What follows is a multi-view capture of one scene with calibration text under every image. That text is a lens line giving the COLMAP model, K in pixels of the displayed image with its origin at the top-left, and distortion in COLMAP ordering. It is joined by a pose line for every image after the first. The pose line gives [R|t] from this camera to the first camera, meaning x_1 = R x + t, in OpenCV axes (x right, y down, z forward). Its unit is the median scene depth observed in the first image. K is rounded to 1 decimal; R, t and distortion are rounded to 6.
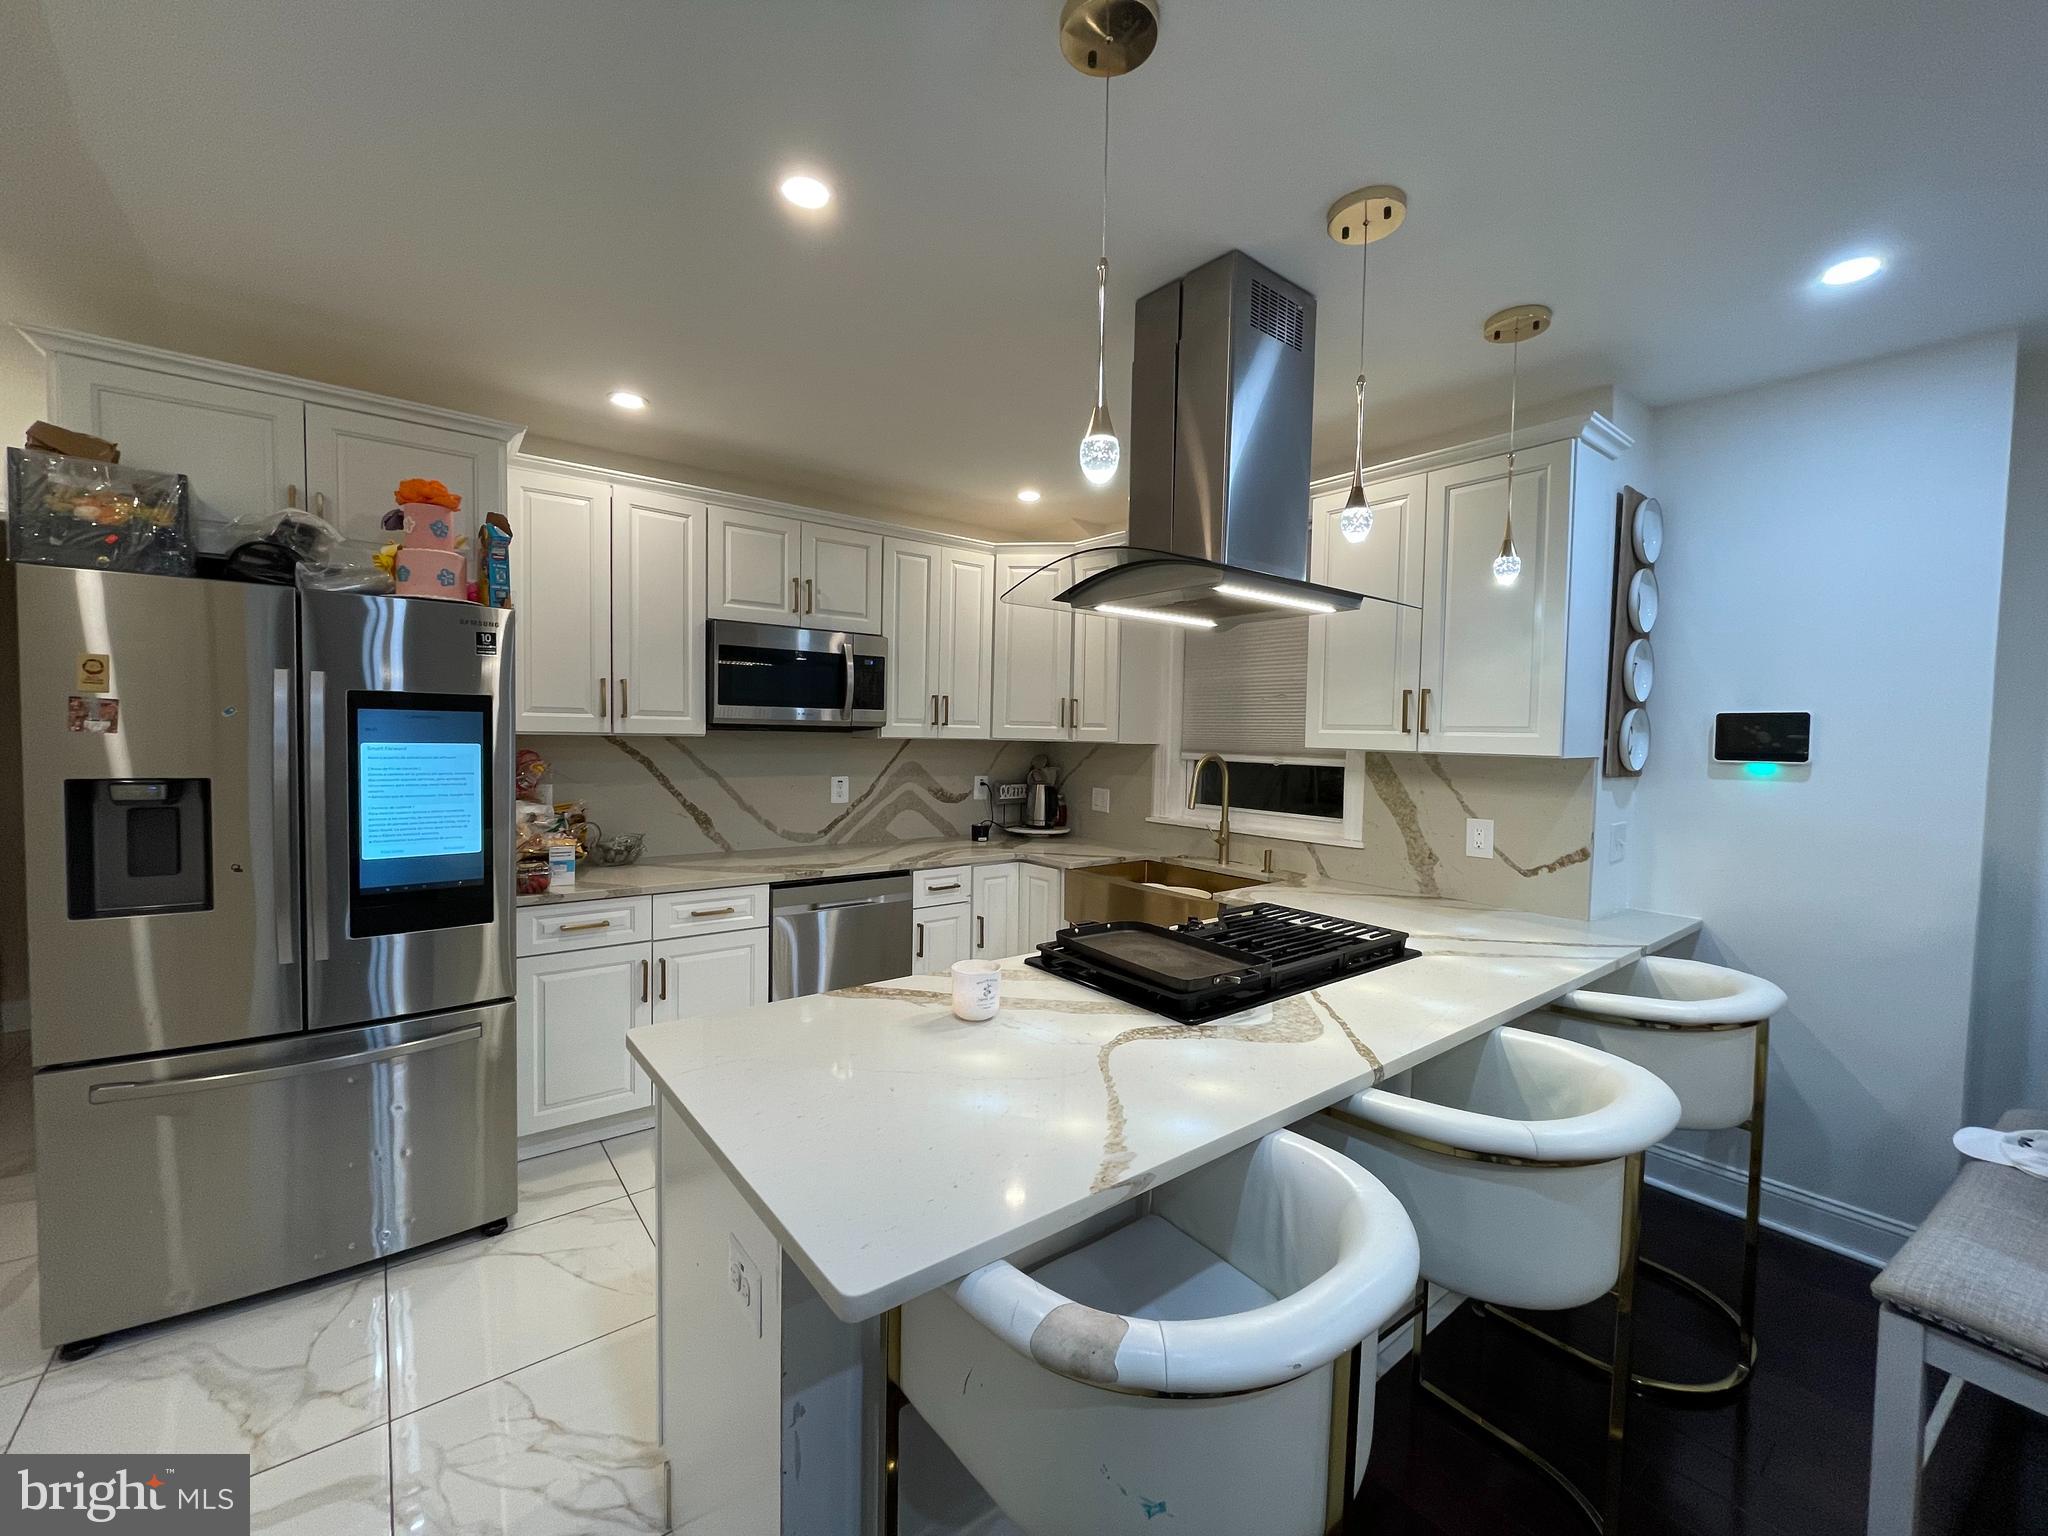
lens RADIAL K [[827.7, 0, 1021.0], [0, 827.7, 765.7], [0, 0, 1]] dist [-0.000480, -0.000226]
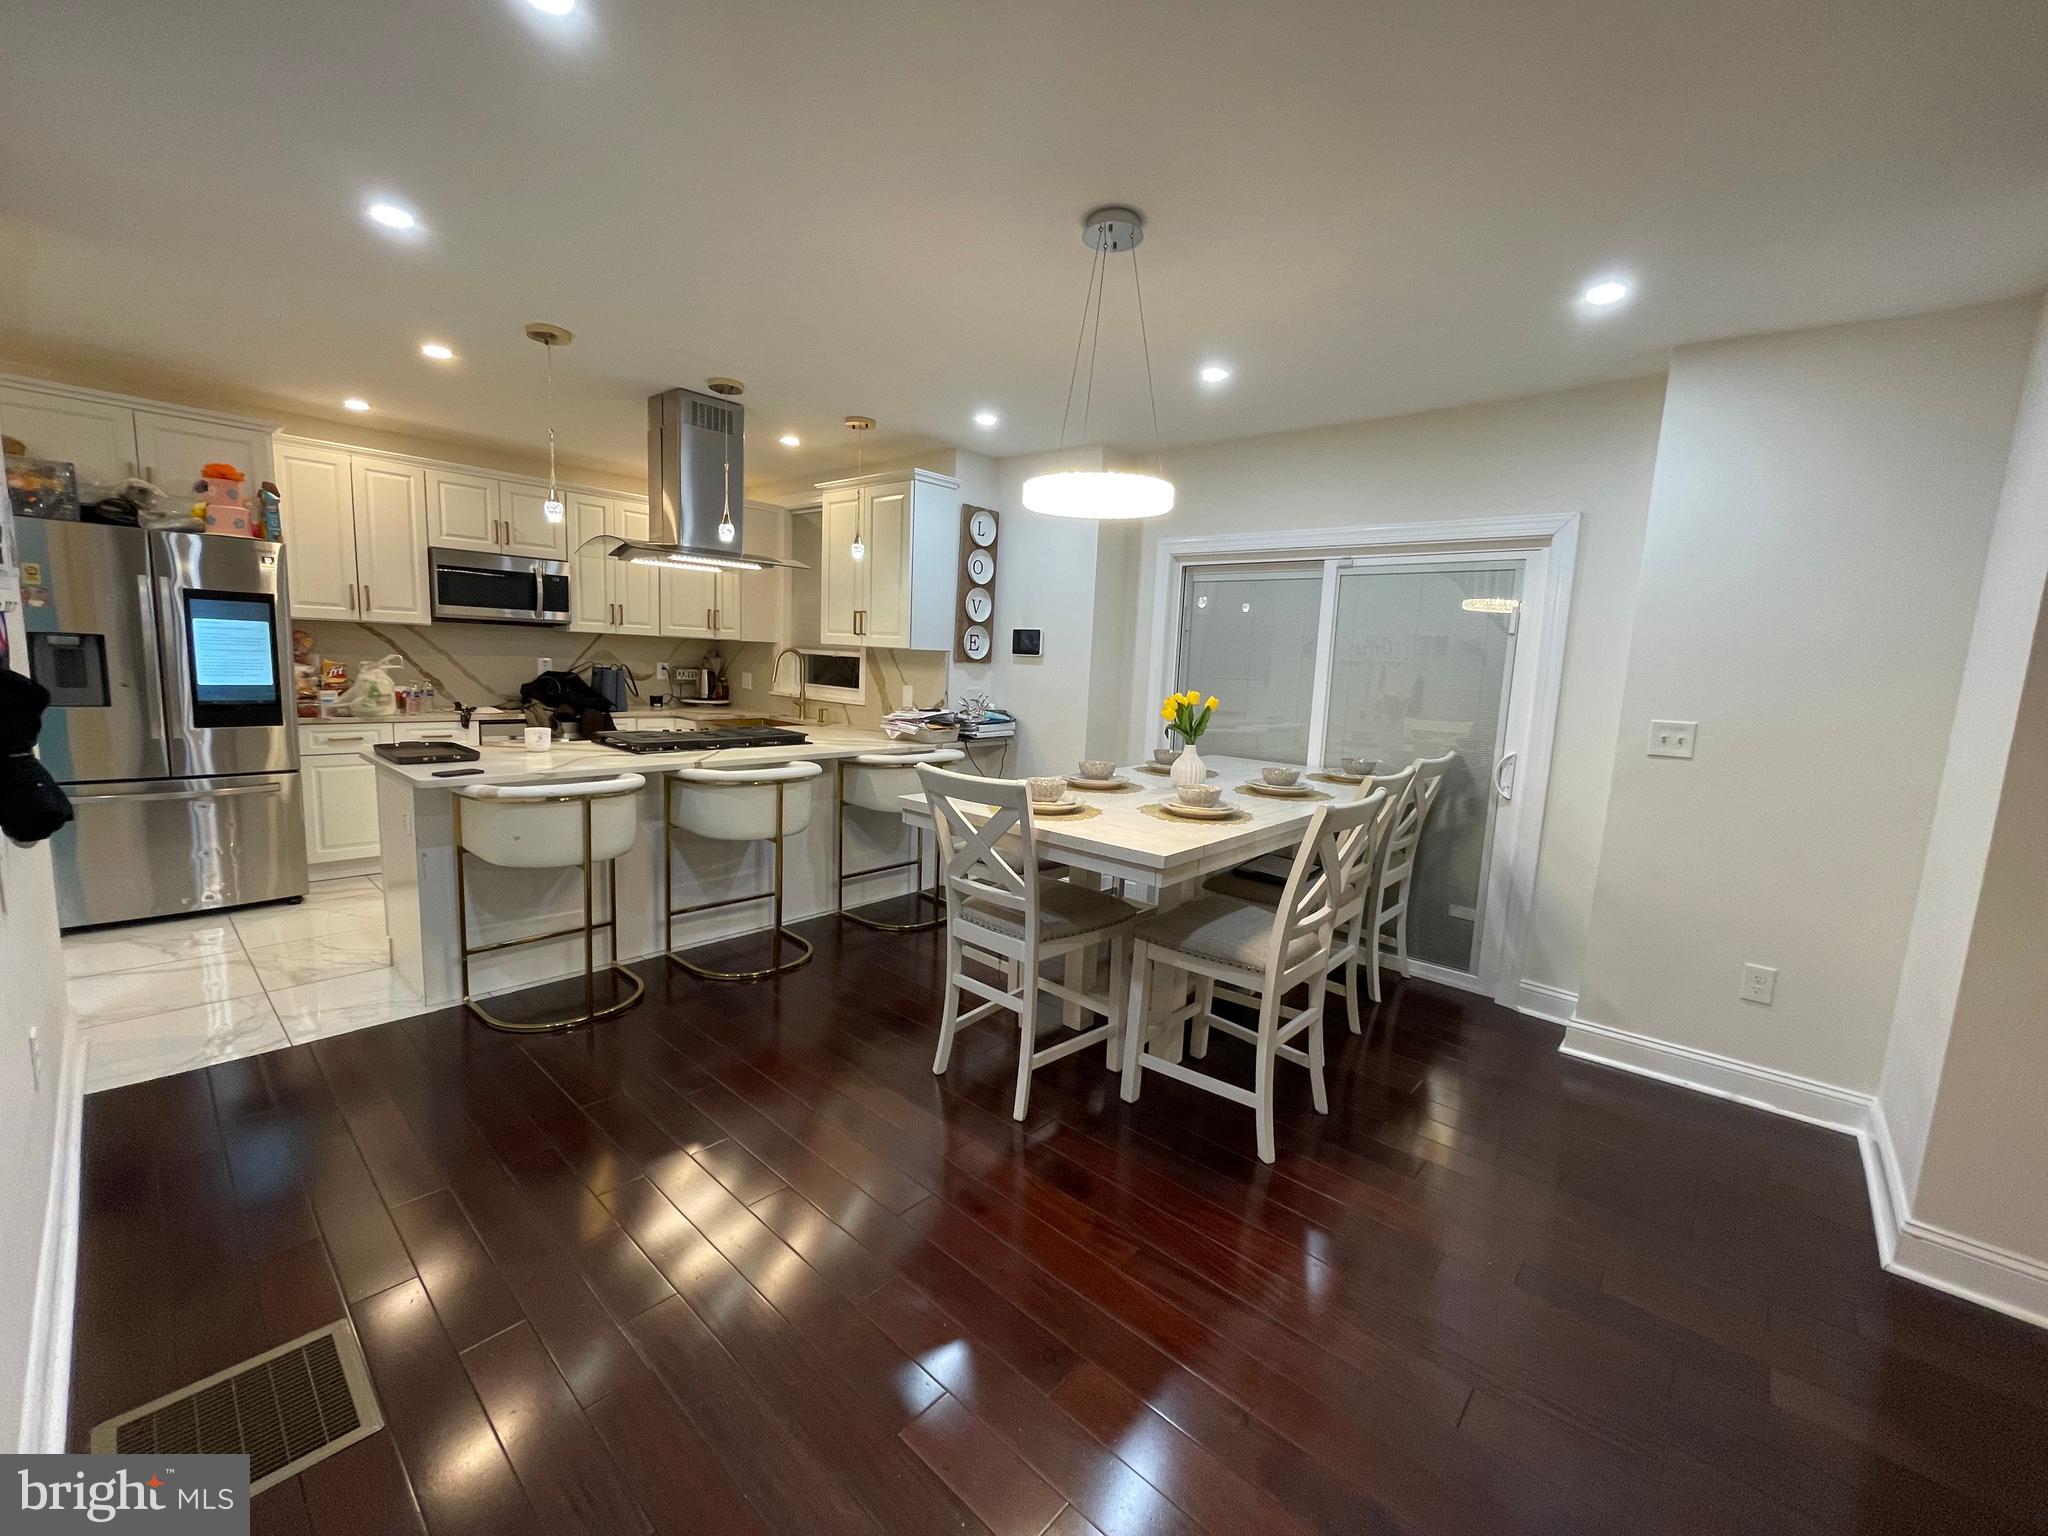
lens RADIAL K [[827.7, 0, 1021.0], [0, 827.7, 765.7], [0, 0, 1]] dist [-0.000480, -0.000226]
pose [[0.983801, 0.003763, 0.179226, 0.444506], [-0.021728, 0.994912, 0.098378, 0.051582], [-0.177944, -0.100679, 0.978877, -0.760476]]
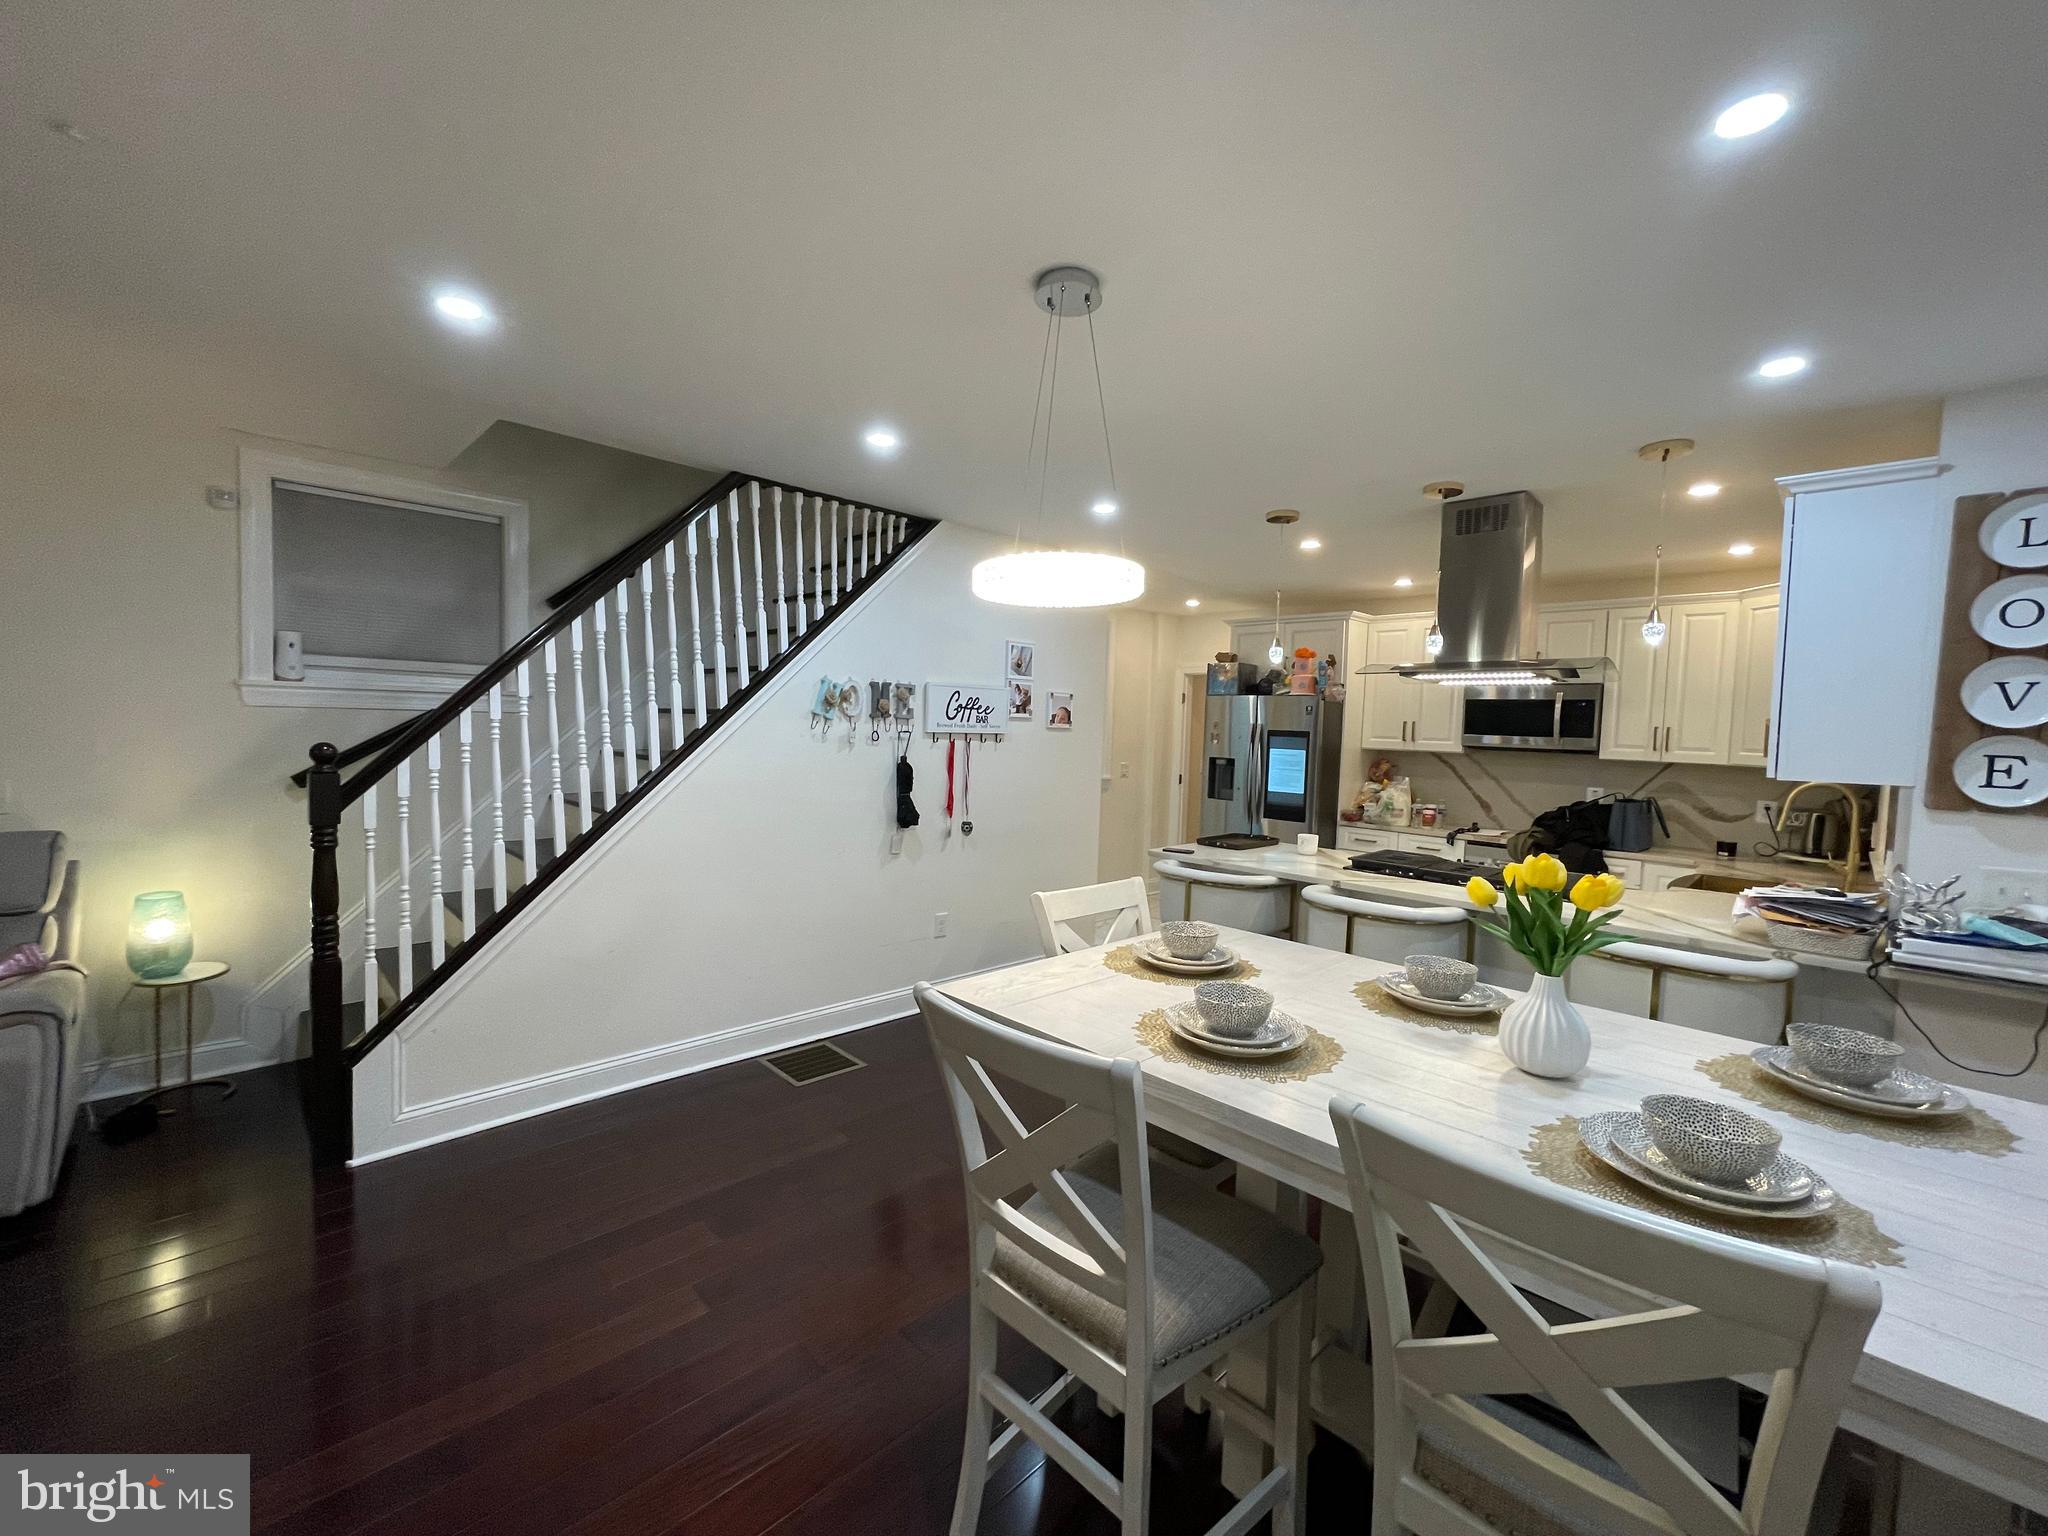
lens RADIAL K [[827.7, 0, 1021.0], [0, 827.7, 765.7], [0, 0, 1]] dist [-0.000480, -0.000226]
pose [[0.120379, 0.033698, -0.992156, 1.303422], [-0.070822, 0.997169, 0.025276, 0.012157], [0.990199, 0.067224, 0.122425, -0.121121]]
